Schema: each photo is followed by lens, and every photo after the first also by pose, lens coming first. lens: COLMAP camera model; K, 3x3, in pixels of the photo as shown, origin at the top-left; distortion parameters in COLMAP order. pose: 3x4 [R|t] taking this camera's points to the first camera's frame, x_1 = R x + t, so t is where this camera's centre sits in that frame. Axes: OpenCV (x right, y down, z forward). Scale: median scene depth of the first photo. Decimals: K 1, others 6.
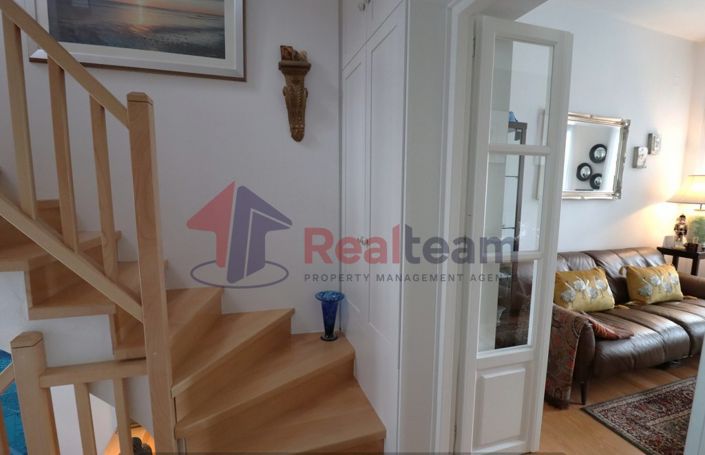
lens RADIAL K [[326.8, 0, 353.4], [0, 326.8, 232.6], [0, 0, 1]] dist [-0.012558, -0.004680]
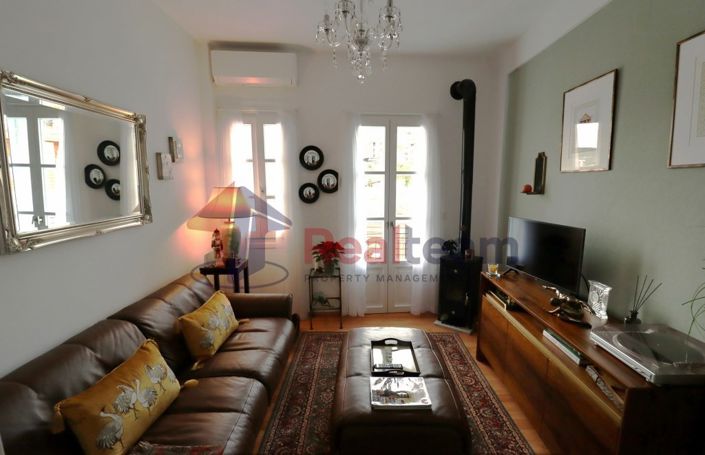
lens RADIAL K [[326.8, 0, 356.8], [0, 326.8, 225.2], [0, 0, 1]] dist [-0.012558, -0.004680]
pose [[0.289373, -0.141340, 0.946724, 0.256588], [0.129966, 0.985681, 0.107432, -0.116449], [-0.948352, 0.091954, 0.303599, 0.330377]]
